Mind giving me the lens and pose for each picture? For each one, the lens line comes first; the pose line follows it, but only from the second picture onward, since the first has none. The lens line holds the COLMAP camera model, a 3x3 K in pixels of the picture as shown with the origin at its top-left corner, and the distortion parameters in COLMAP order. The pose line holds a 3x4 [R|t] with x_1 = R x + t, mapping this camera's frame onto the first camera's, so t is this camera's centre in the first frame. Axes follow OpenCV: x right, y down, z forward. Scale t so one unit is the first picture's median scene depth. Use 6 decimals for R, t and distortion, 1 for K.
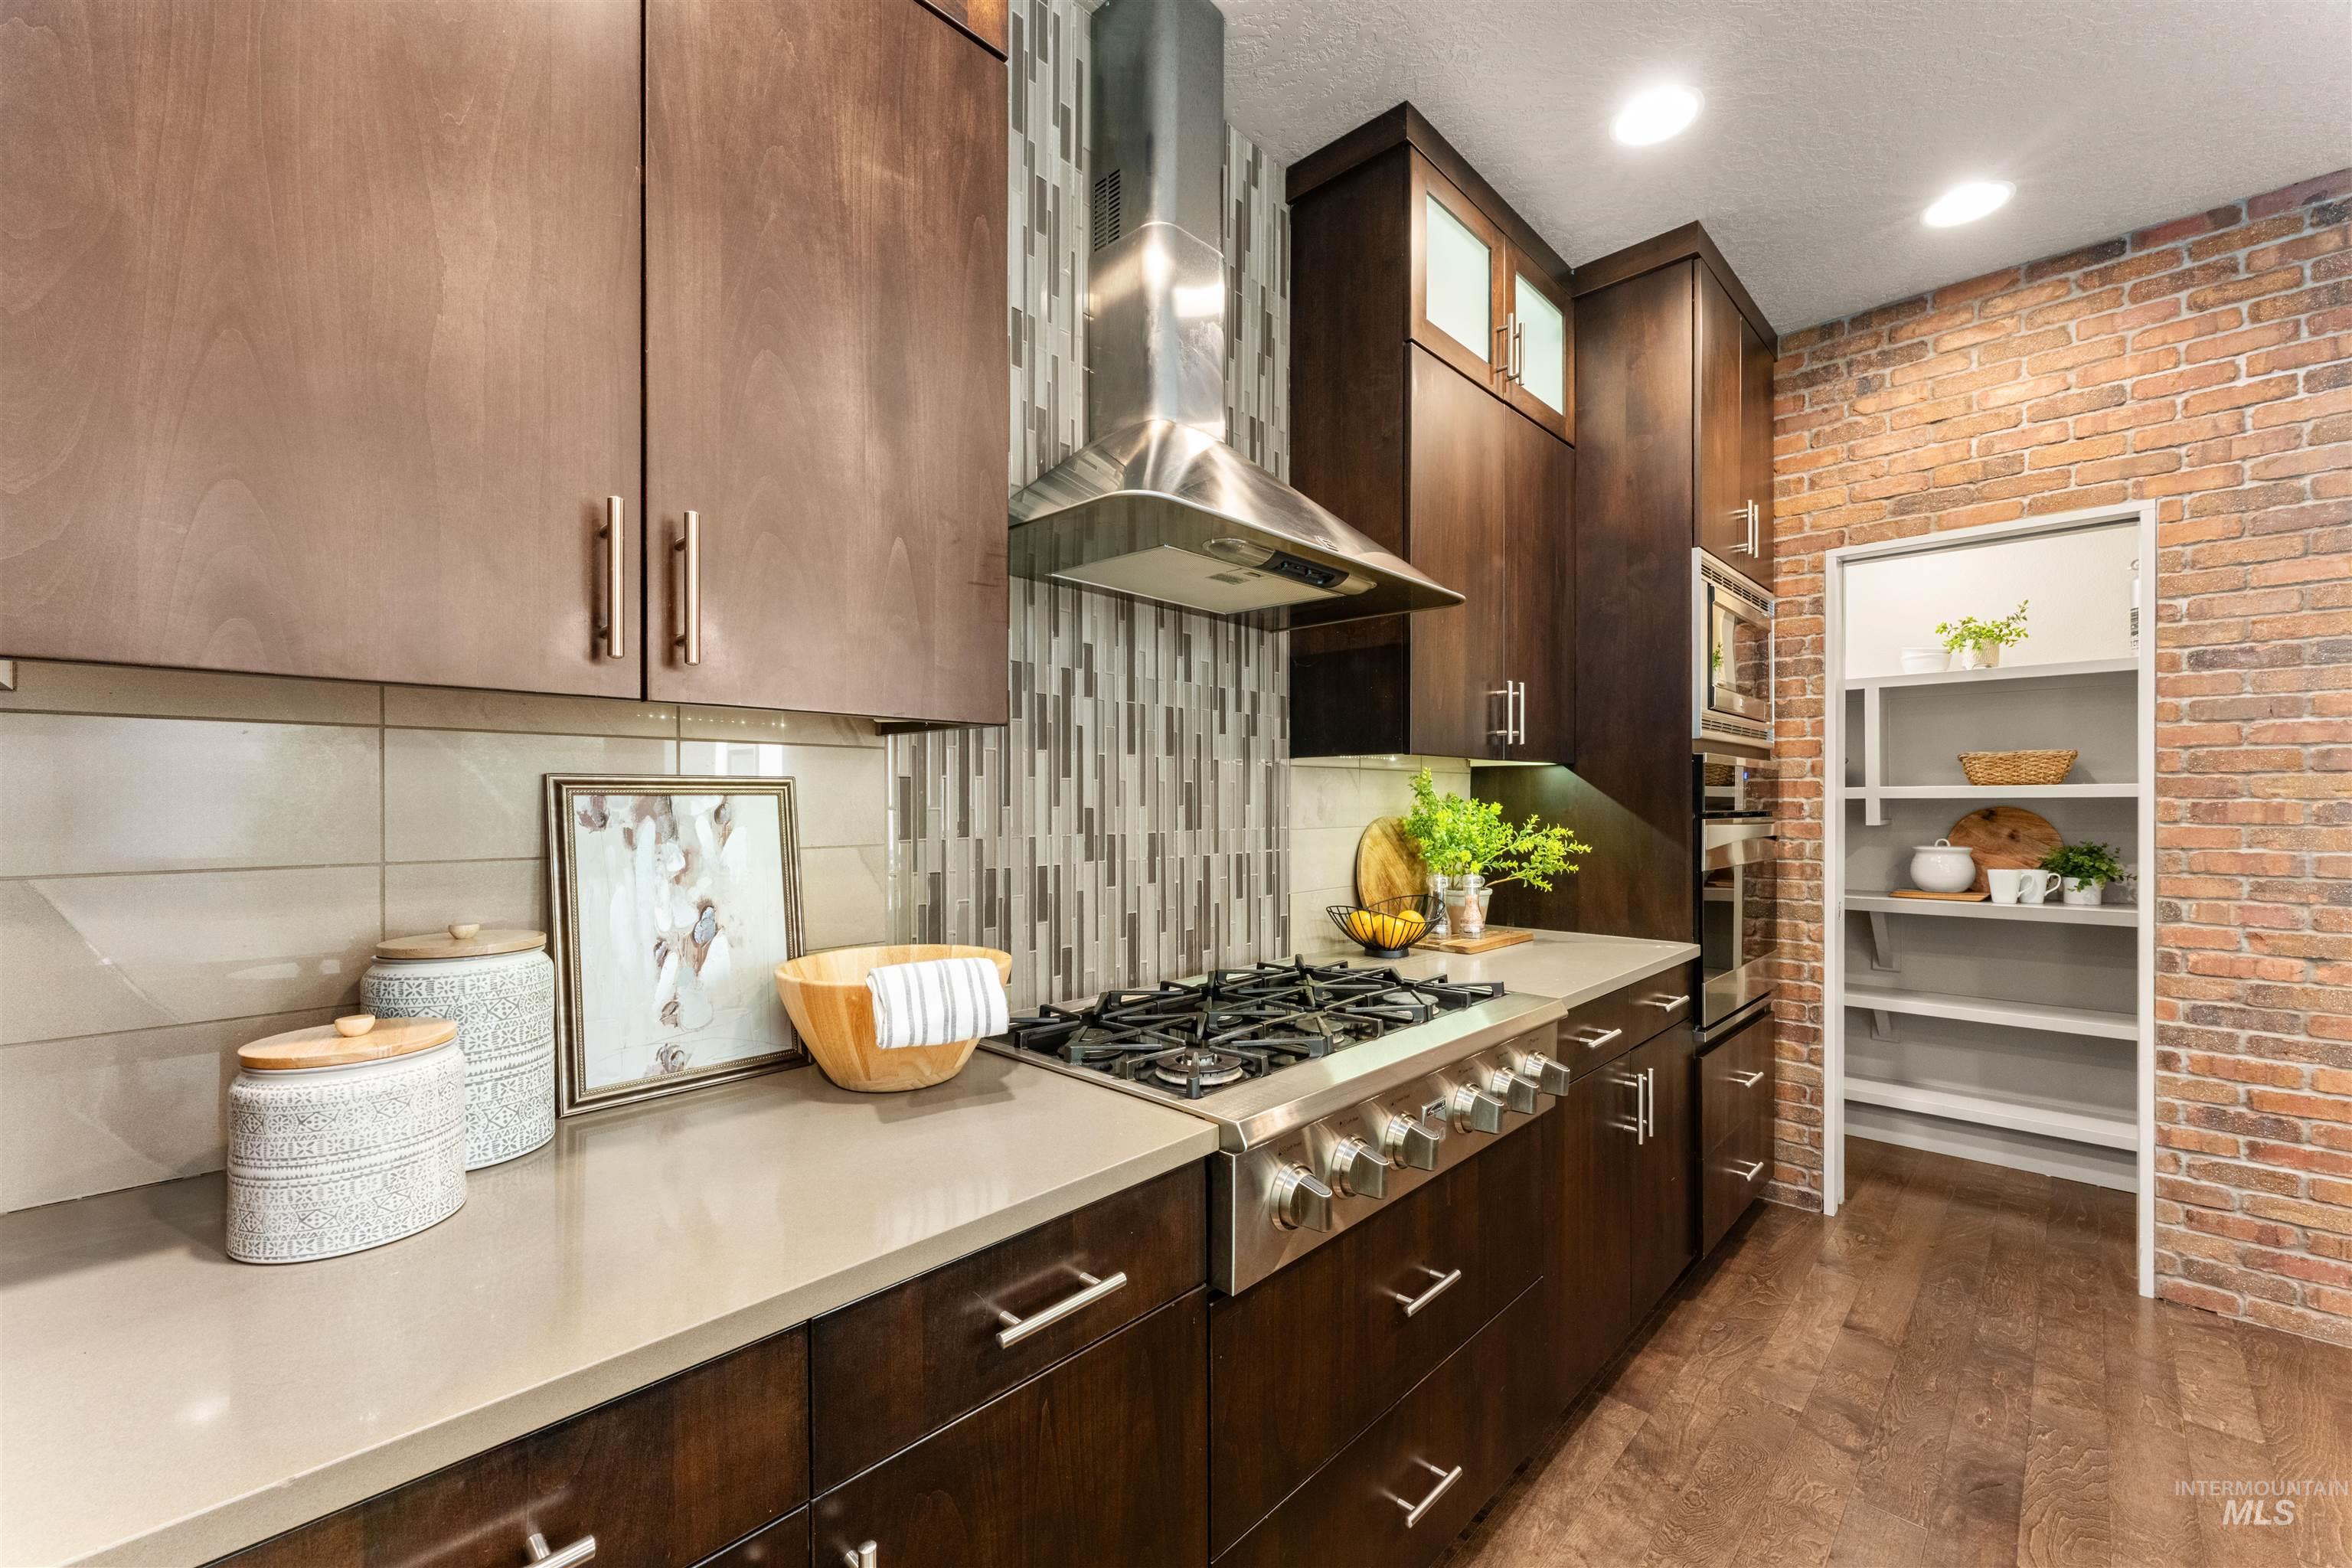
lens RADIAL K [[939.8, 0, 1183.3], [0, 939.8, 802.2], [0, 0, 1]] dist [-0.000462, -0.000445]
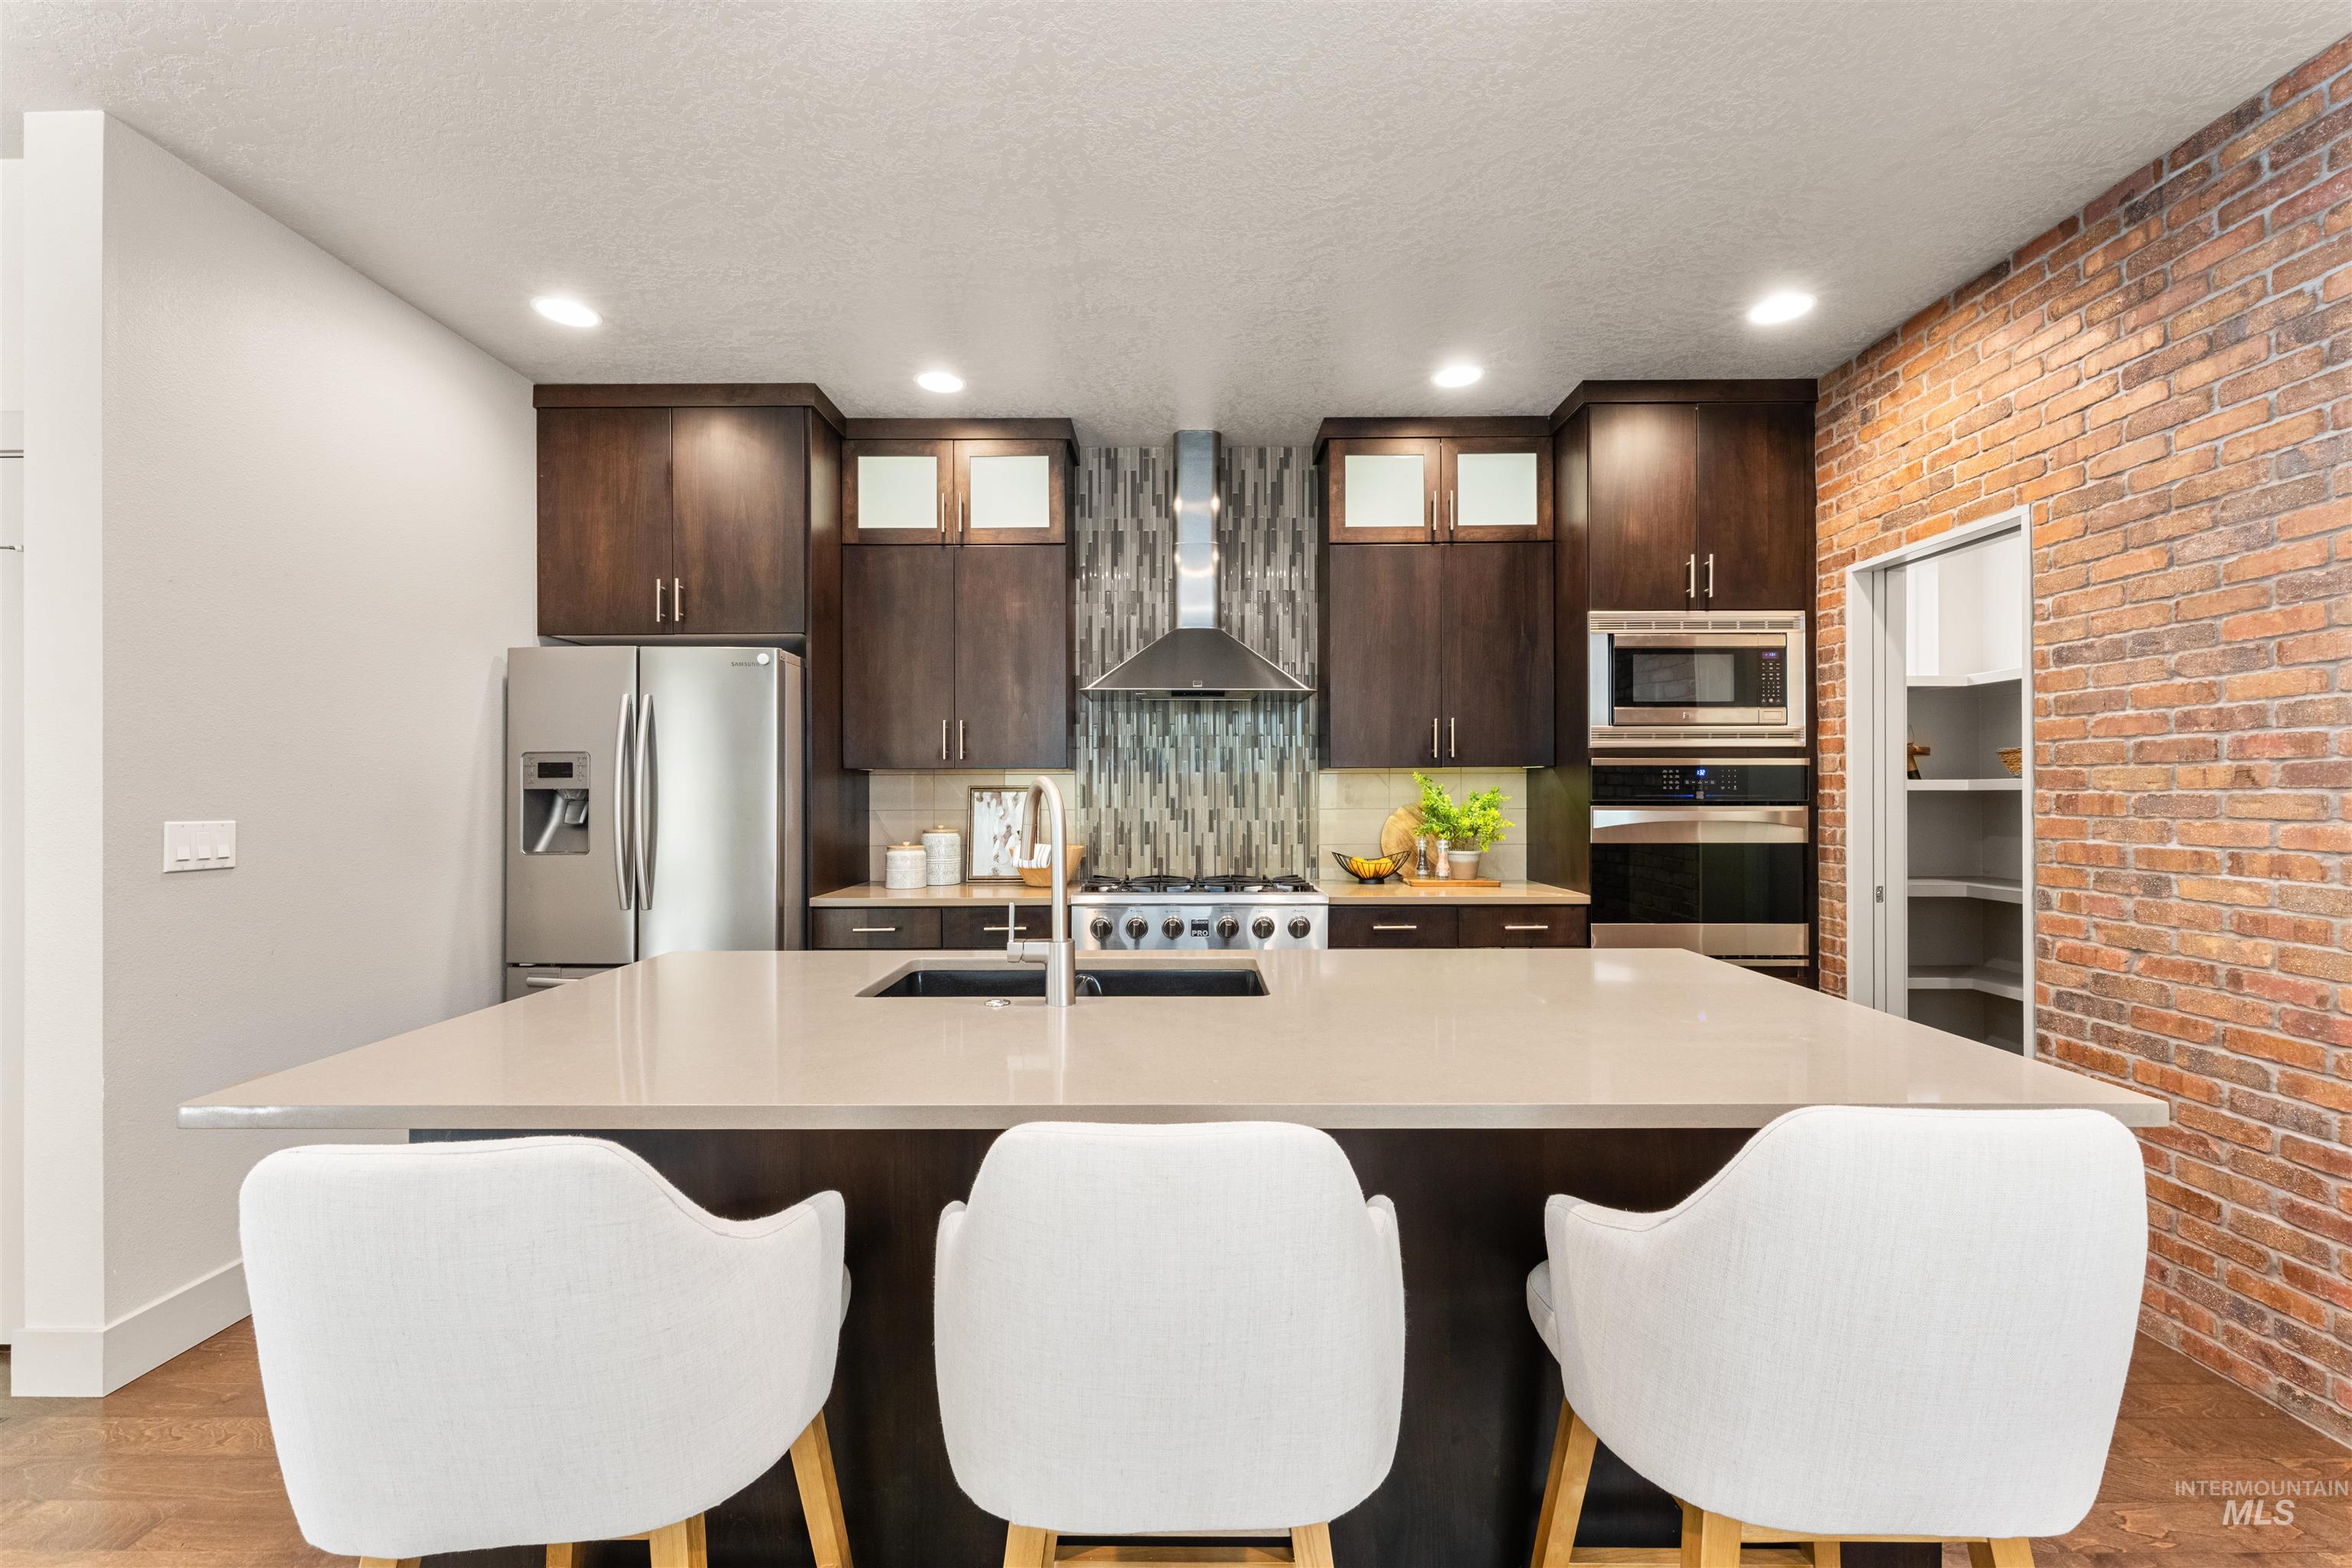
lens RADIAL K [[943.3, 0, 1176.0], [0, 943.3, 784.0], [0, 0, 1]] dist [-0.000808, -0.000199]
pose [[0.688522, -0.007143, -0.725181, 1.190370], [0.001453, 0.999963, -0.008470, -0.003765], [0.725214, 0.004779, 0.688507, -0.427967]]
